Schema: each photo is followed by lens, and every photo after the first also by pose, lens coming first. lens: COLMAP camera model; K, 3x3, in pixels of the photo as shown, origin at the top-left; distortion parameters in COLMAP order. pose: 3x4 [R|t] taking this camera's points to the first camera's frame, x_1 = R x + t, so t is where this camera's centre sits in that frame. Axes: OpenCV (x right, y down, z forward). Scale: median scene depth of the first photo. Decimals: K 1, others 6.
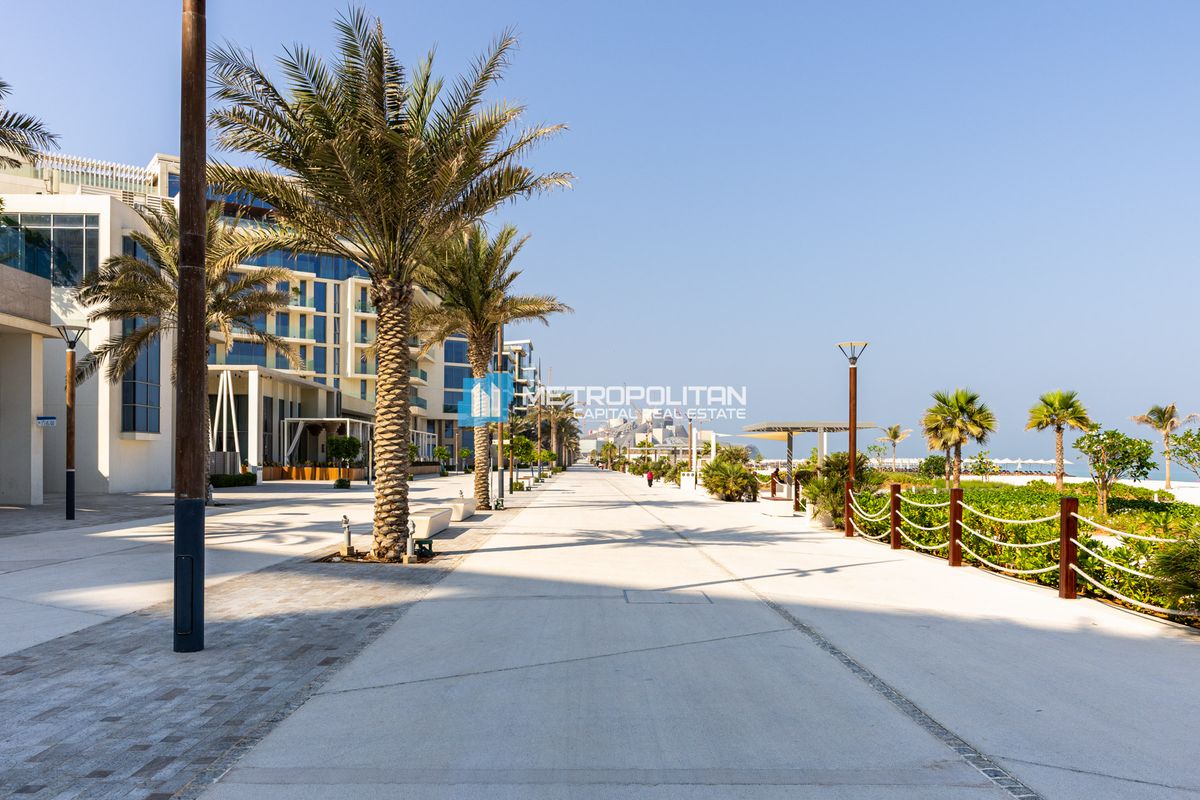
lens RADIAL K [[785.8, 0, 600.0], [0, 785.8, 400.0], [0, 0, 1]] dist [0.037225, -0.000840]
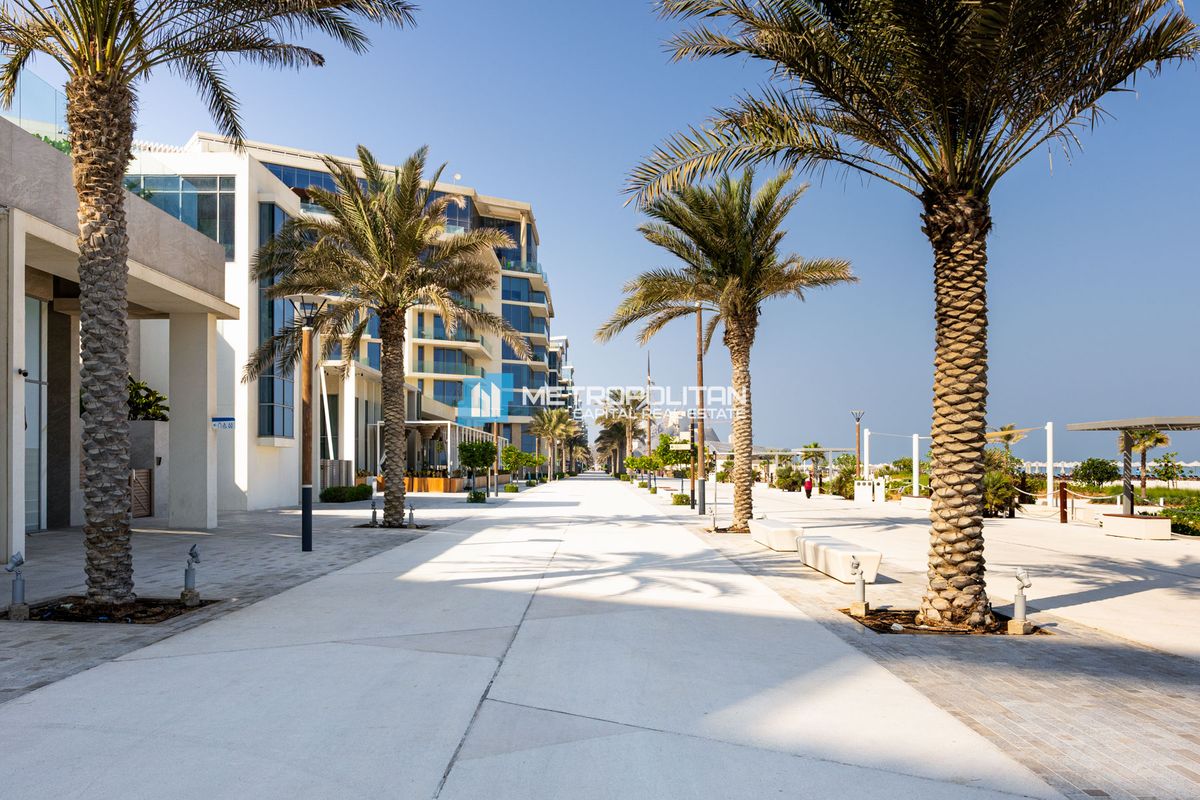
lens RADIAL K [[834.4, 0, 600.0], [0, 834.4, 400.0], [0, 0, 1]] dist [0.003813, -0.000837]
pose [[0.999968, -0.007188, -0.003629, -0.288087], [0.007179, 0.999971, -0.002569, 0.007454], [0.003648, 0.002543, 0.999990, 0.154968]]
